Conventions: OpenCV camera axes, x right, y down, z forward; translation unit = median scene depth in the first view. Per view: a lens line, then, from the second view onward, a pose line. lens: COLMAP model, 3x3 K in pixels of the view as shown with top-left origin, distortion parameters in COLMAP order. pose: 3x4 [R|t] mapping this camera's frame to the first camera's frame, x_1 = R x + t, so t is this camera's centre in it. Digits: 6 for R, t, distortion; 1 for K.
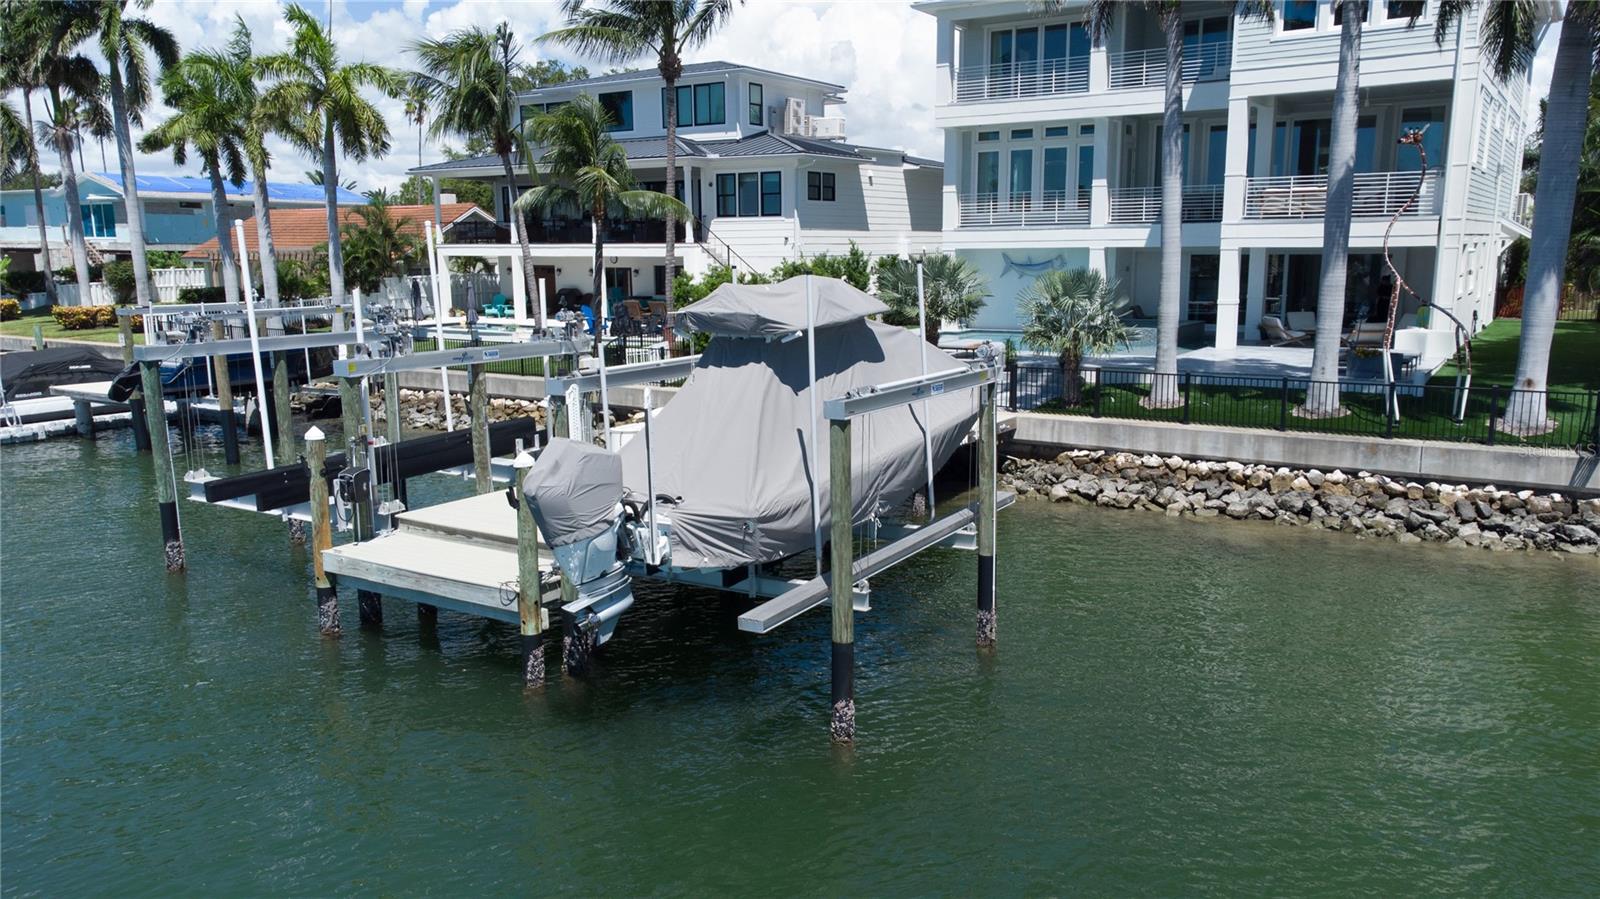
lens RADIAL K [[1190.7, 0, 801.8], [0, 1190.7, 462.3], [0, 0, 1]] dist [0.027327, 0.038850]
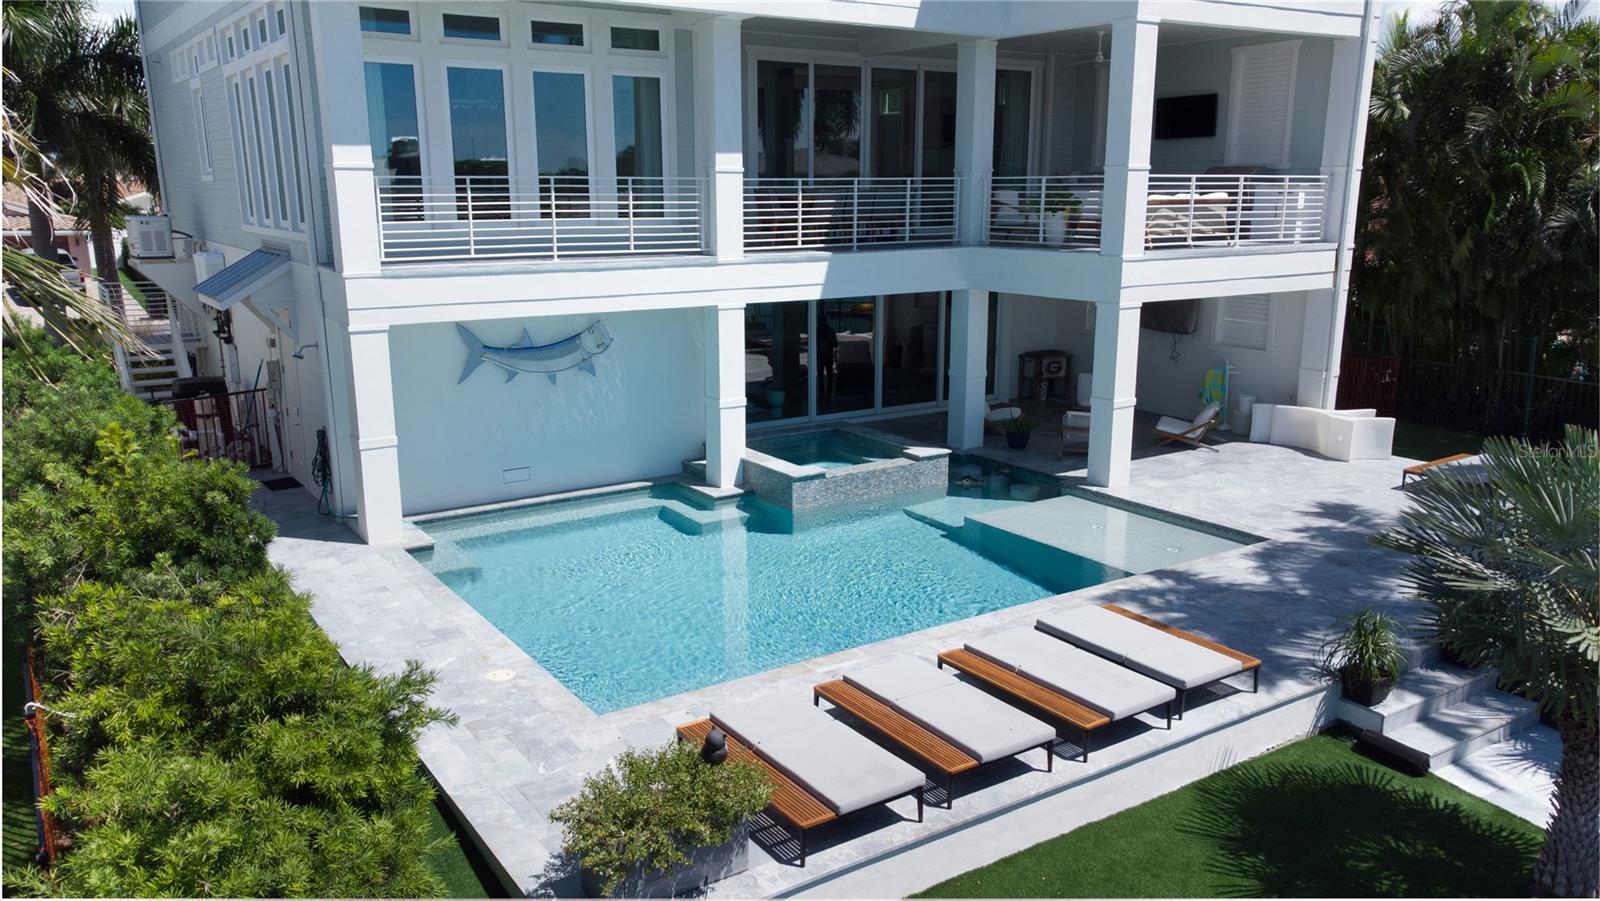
lens RADIAL K [[1190.7, 0, 797.4], [0, 1190.7, 449.9], [0, 0, 1]] dist [0.027327, 0.038850]
pose [[0.394371, -0.191802, 0.898712, -0.261239], [0.164934, 0.976868, 0.136106, -0.284807], [-0.904029, 0.094552, 0.416883, 1.227566]]
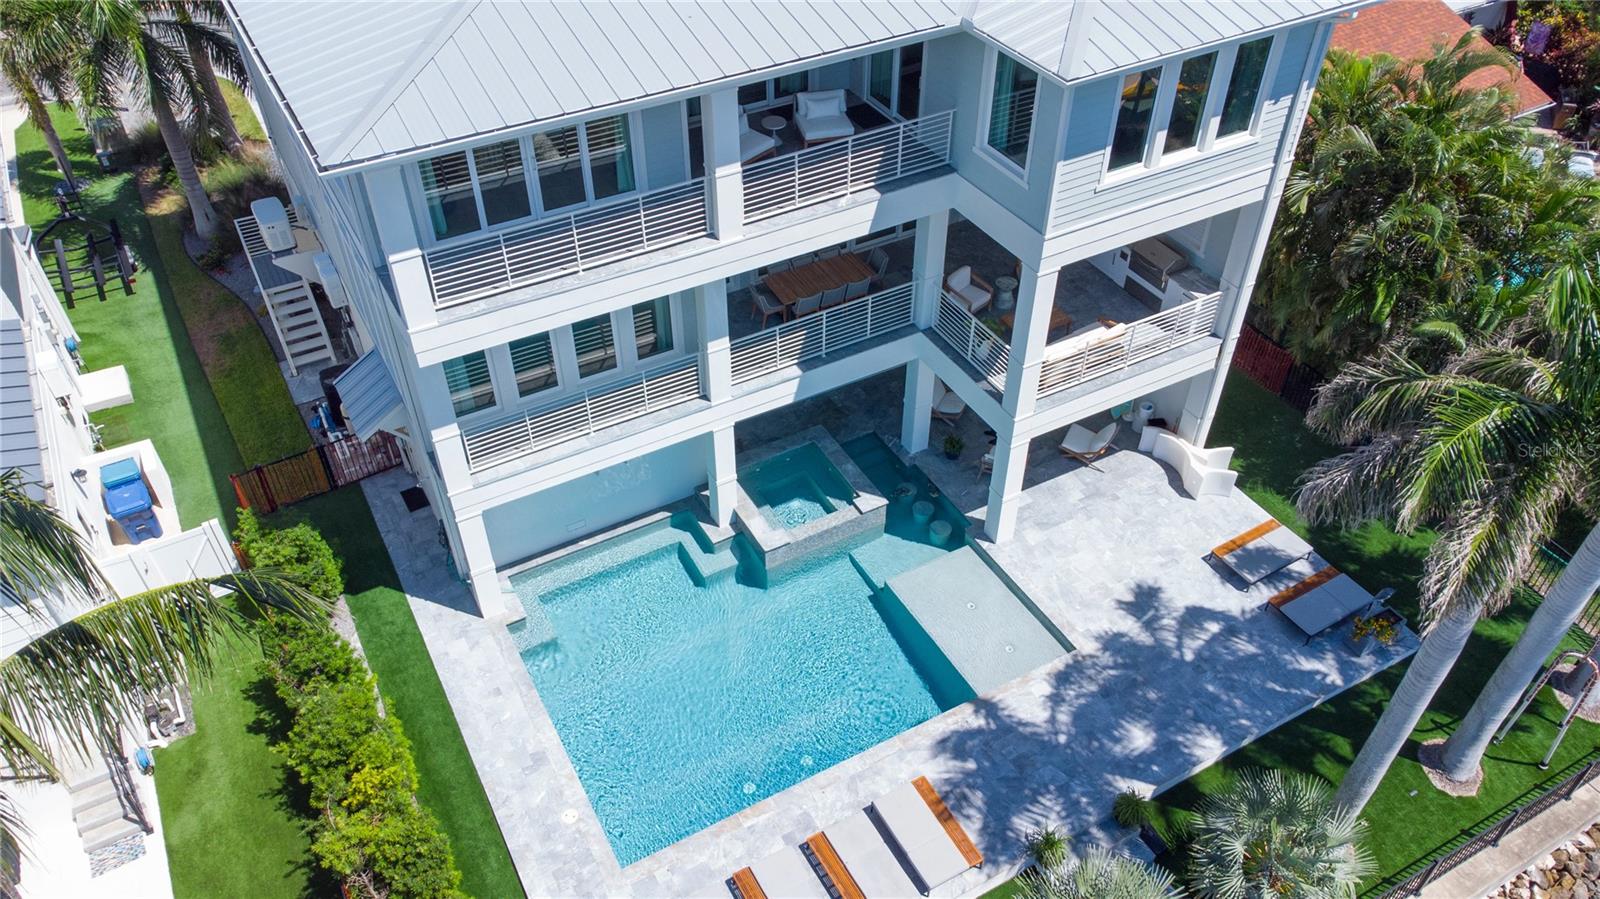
lens RADIAL K [[1190.7, 0, 796.0], [0, 1190.7, 450.1], [0, 0, 1]] dist [0.027327, 0.038850]
pose [[0.470700, -0.580036, 0.664830, -0.241035], [0.160451, 0.797235, 0.581955, -0.816981], [-0.867581, -0.167253, 0.468326, 1.047716]]
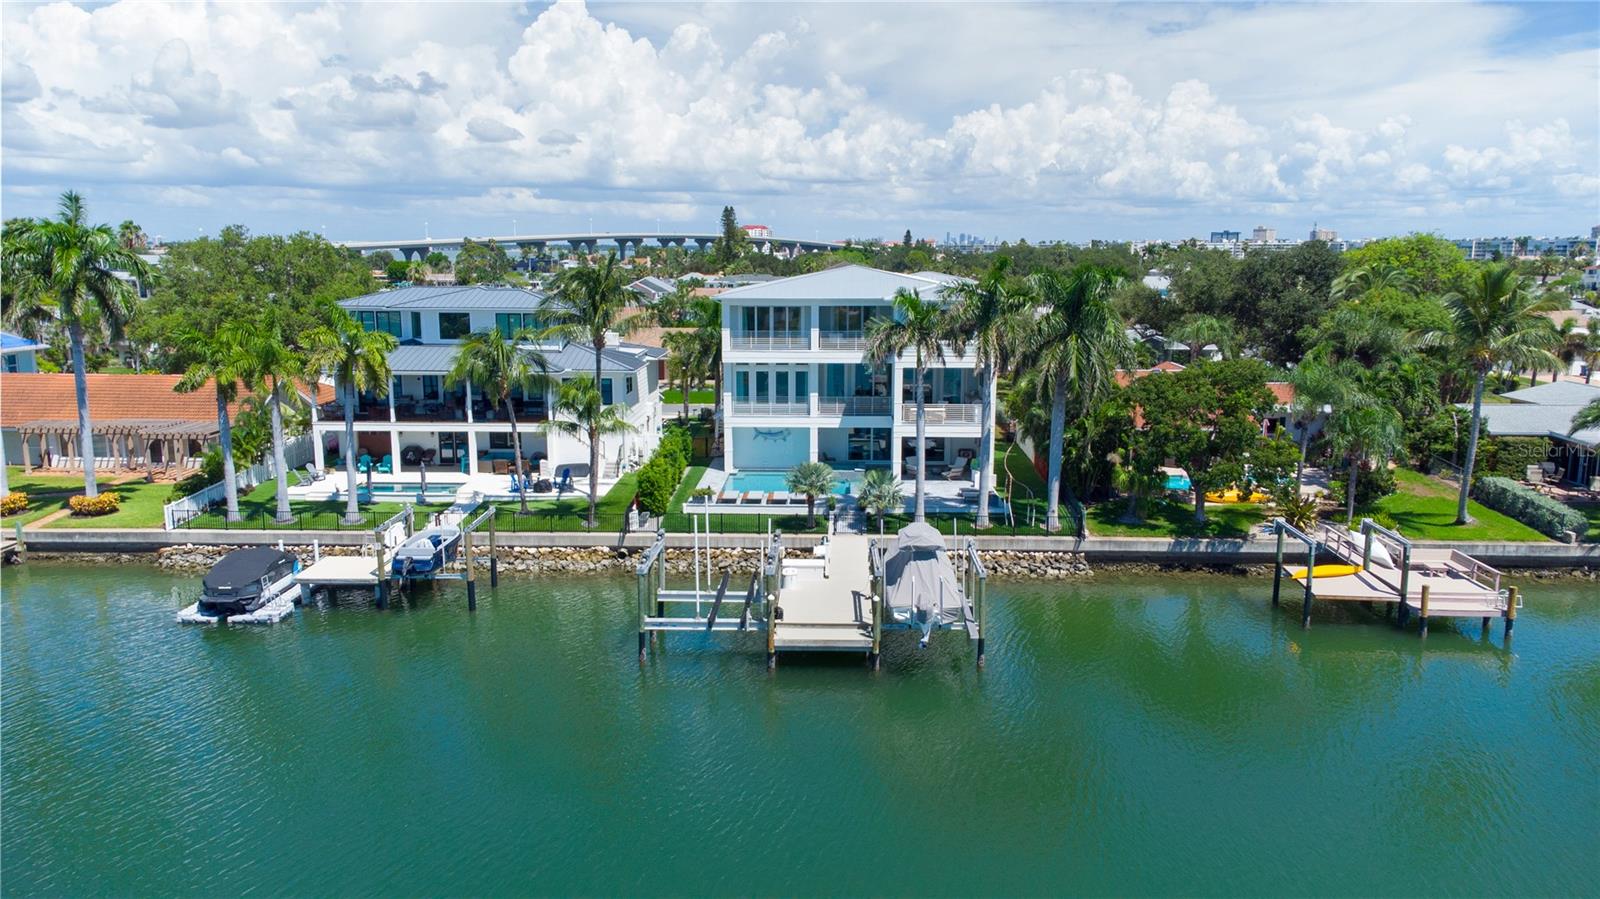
lens RADIAL K [[1190.7, 0, 794.6], [0, 1190.7, 461.2], [0, 0, 1]] dist [0.027327, 0.038850]
pose [[0.859022, -0.082156, 0.505304, -1.138801], [0.085518, 0.996199, 0.016587, -0.249490], [-0.504746, 0.028964, 0.862782, -0.936397]]
